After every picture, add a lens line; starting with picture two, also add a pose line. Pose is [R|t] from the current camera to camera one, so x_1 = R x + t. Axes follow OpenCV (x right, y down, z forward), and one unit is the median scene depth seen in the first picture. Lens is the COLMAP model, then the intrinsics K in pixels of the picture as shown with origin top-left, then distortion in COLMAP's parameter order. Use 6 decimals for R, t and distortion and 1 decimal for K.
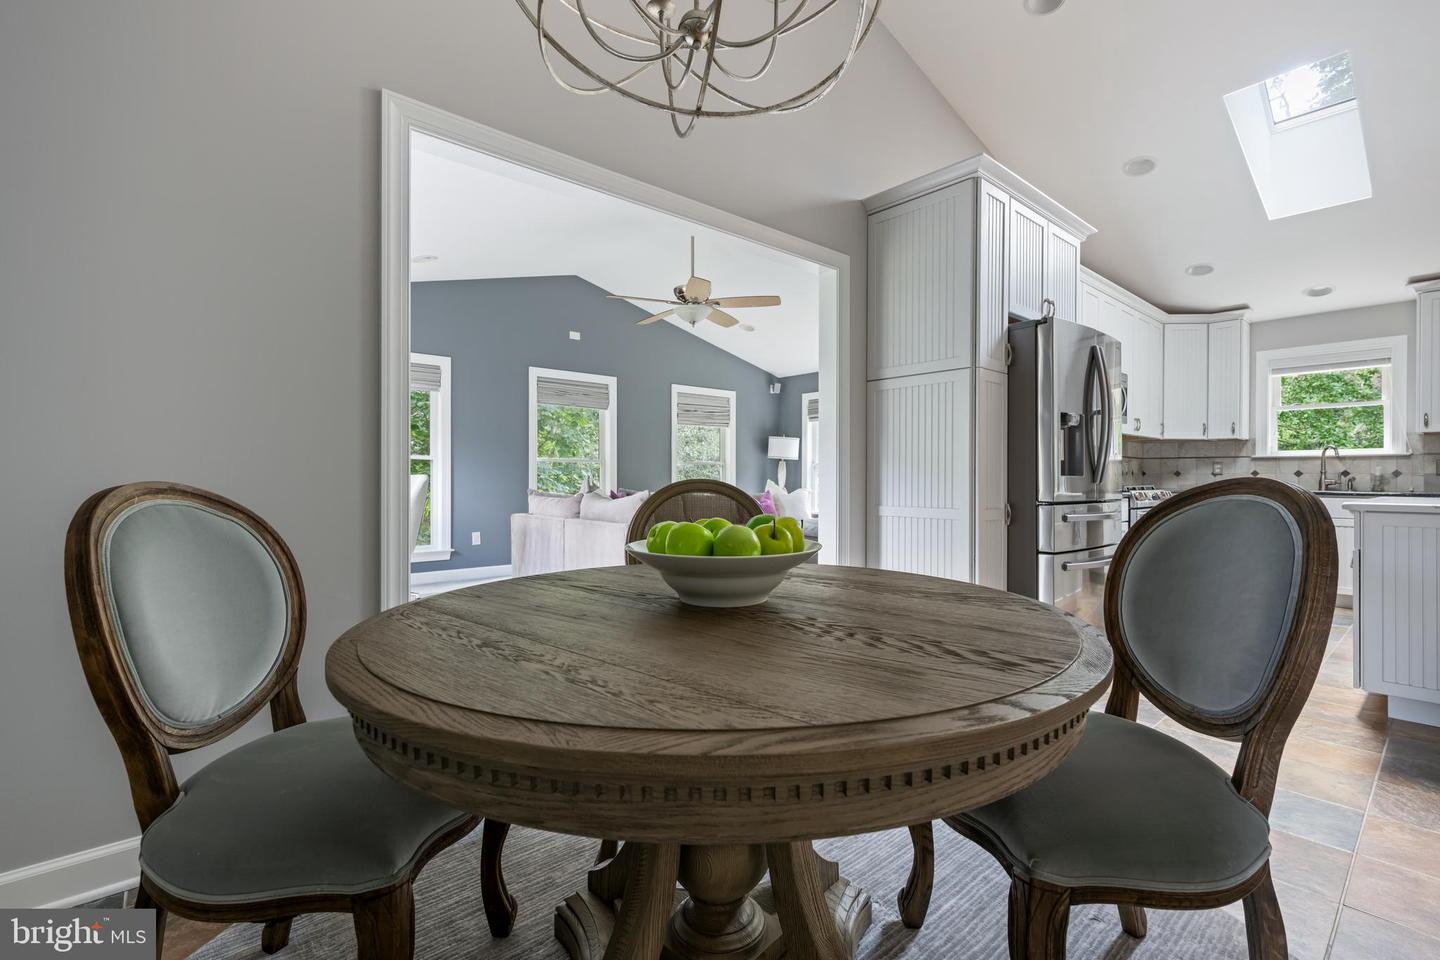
lens RADIAL K [[633.3, 0, 718.3], [0, 633.3, 484.1], [0, 0, 1]] dist [-0.002136, -0.000222]
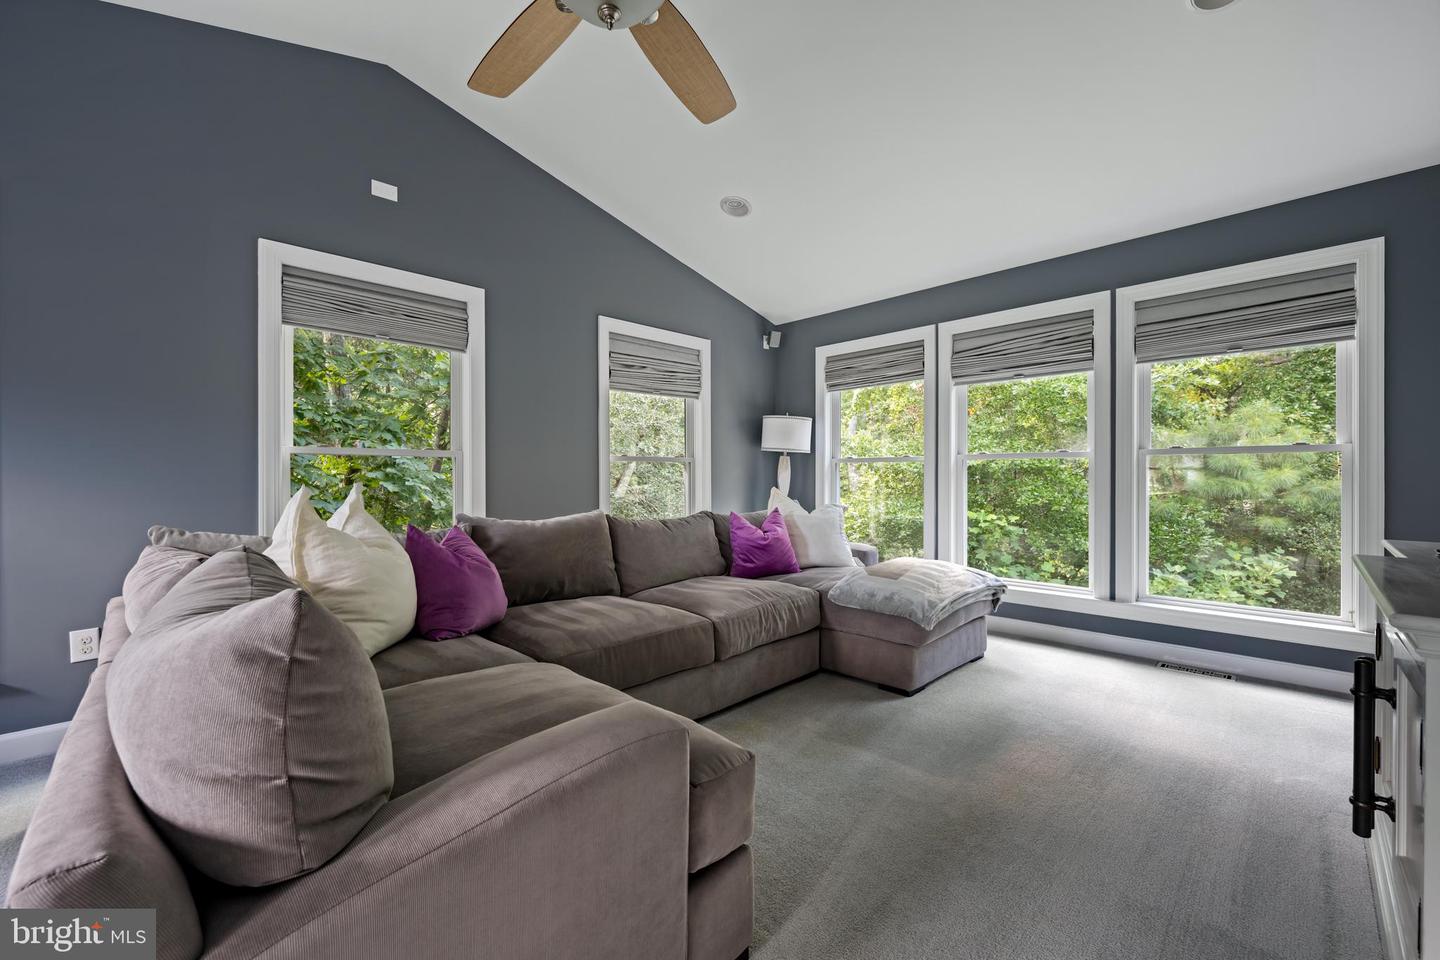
lens RADIAL K [[591.3, 0, 717.4], [0, 591.3, 480.5], [0, 0, 1]] dist [-0.001794, 0.000070]
pose [[0.997873, -0.003019, 0.065125, -0.002846], [0.003327, 0.999984, -0.004629, -0.008928], [-0.065110, 0.004836, 0.997866, 0.426342]]
